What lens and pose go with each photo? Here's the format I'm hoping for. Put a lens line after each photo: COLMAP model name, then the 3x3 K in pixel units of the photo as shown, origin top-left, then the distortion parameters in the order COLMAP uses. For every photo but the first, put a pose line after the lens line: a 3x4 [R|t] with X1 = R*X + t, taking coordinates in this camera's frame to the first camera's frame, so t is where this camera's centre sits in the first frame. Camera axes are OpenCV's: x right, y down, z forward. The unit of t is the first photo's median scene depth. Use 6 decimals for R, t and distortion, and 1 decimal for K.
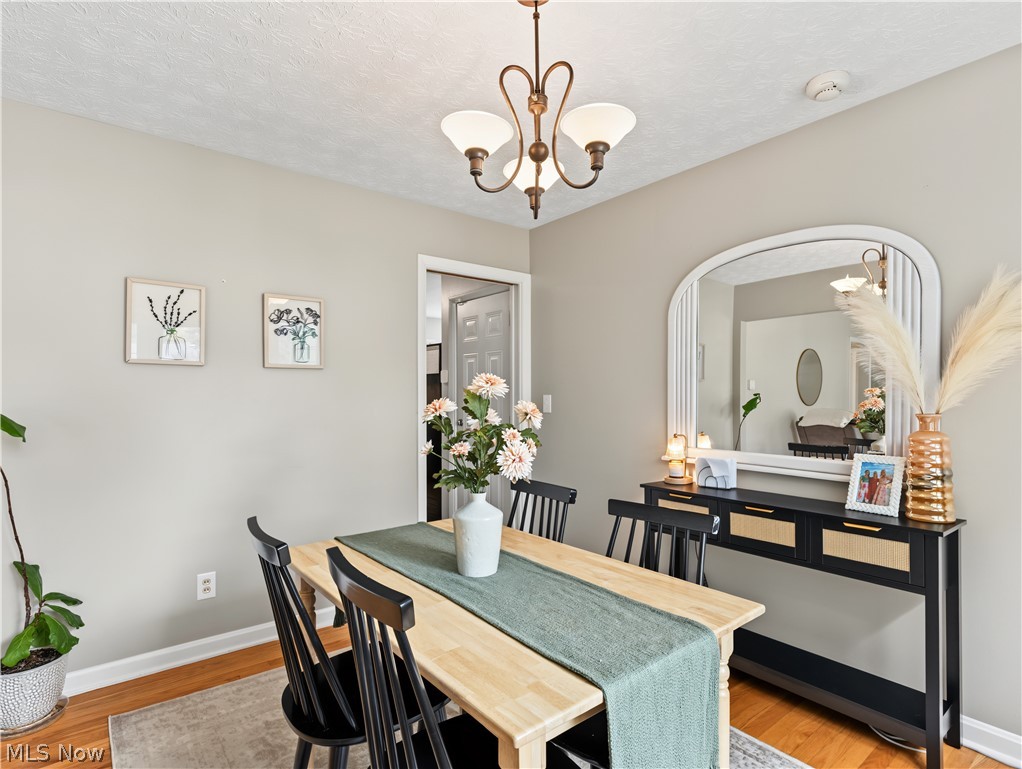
lens RADIAL K [[532.8, 0, 513.0], [0, 532.8, 392.6], [0, 0, 1]] dist [0.003023, 0.000674]
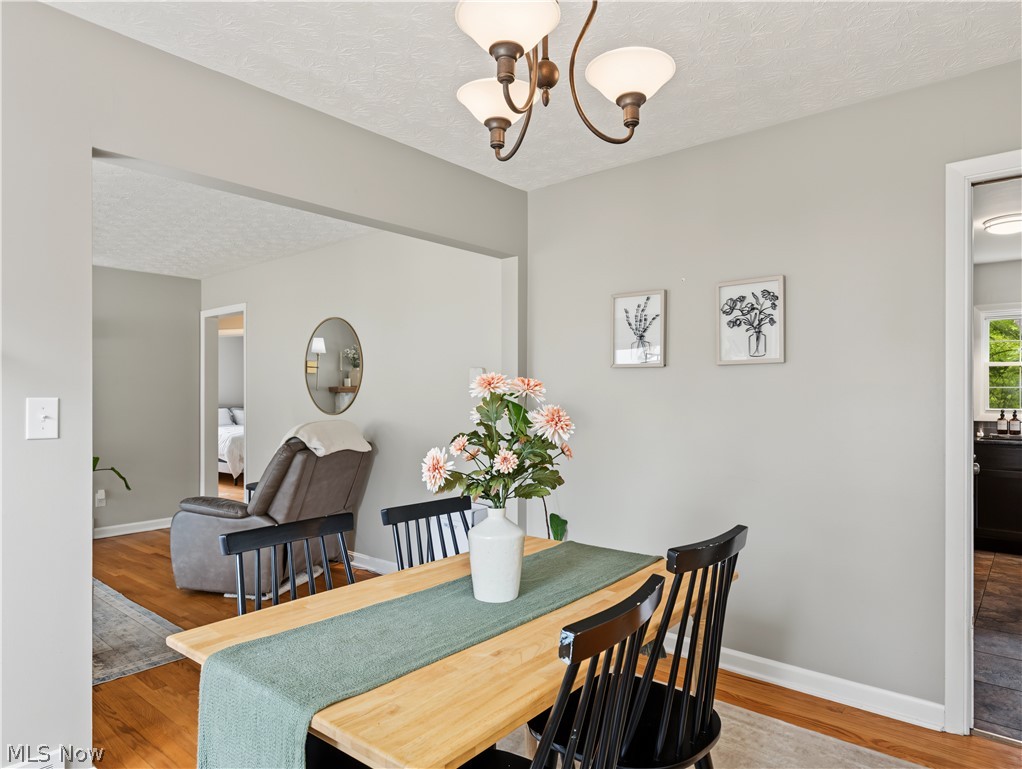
lens RADIAL K [[639.4, 0, 512.2], [0, 639.4, 385.1], [0, 0, 1]] dist [0.002004, 0.000118]
pose [[0.198403, -0.015944, -0.979991, 0.522841], [0.003698, 0.999873, -0.015518, 0.002070], [0.980114, -0.000545, 0.198437, 0.437016]]
